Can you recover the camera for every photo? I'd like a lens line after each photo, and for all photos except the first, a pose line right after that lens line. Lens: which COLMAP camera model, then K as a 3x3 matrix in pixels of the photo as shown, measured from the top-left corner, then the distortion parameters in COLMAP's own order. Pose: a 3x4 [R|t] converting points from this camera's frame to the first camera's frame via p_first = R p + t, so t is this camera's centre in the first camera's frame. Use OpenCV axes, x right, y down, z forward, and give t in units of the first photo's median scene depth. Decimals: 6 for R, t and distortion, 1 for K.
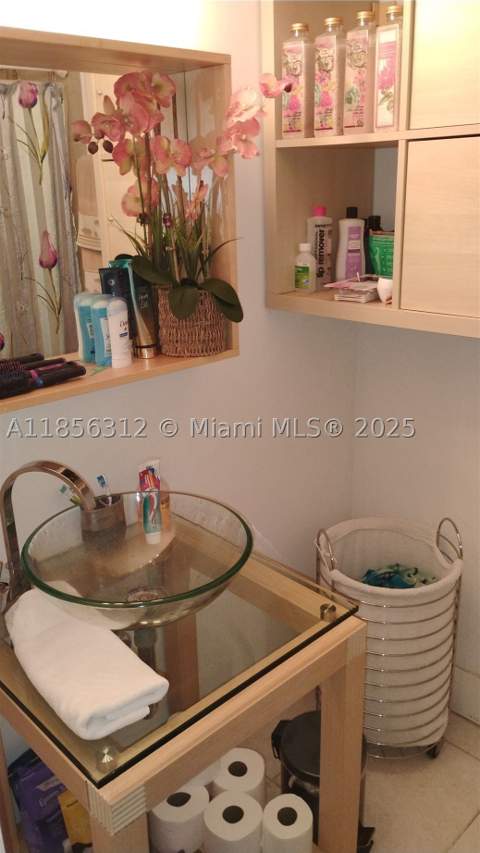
lens RADIAL K [[713.5, 0, 241.9], [0, 713.5, 427.8], [0, 0, 1]] dist [0.058180, -0.061806]
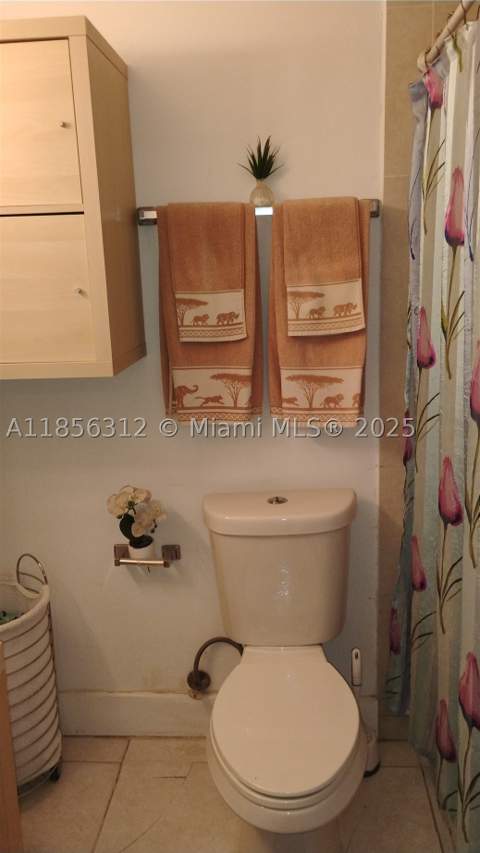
lens RADIAL K [[713.5, 0, 246.1], [0, 713.5, 425.2], [0, 0, 1]] dist [0.058180, -0.061806]
pose [[0.746237, -0.145394, 0.649609, -0.182103], [0.227734, 0.972733, -0.043895, 0.074279], [-0.625514, 0.180694, 0.759001, -0.100723]]
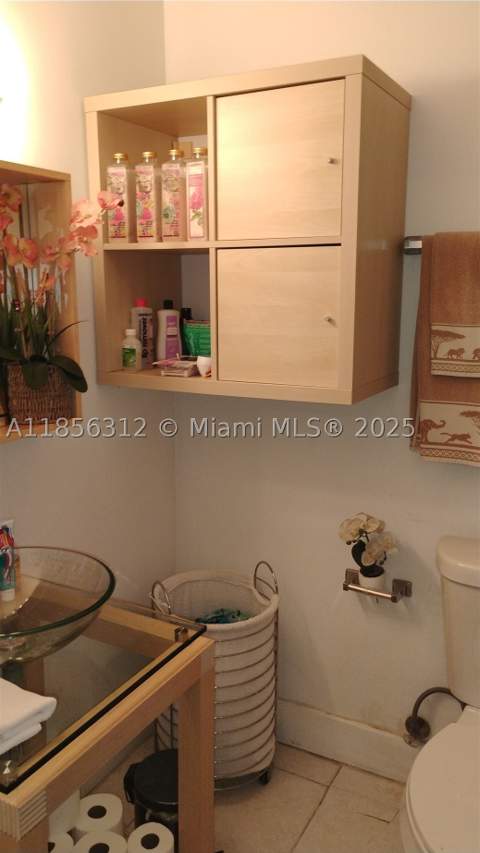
lens RADIAL K [[713.5, 0, 243.5], [0, 713.5, 425.9], [0, 0, 1]] dist [0.058180, -0.061806]
pose [[0.953171, -0.032748, 0.300653, -0.104453], [0.074505, 0.988908, -0.128491, 0.069428], [-0.293110, 0.144874, 0.945039, -0.147628]]
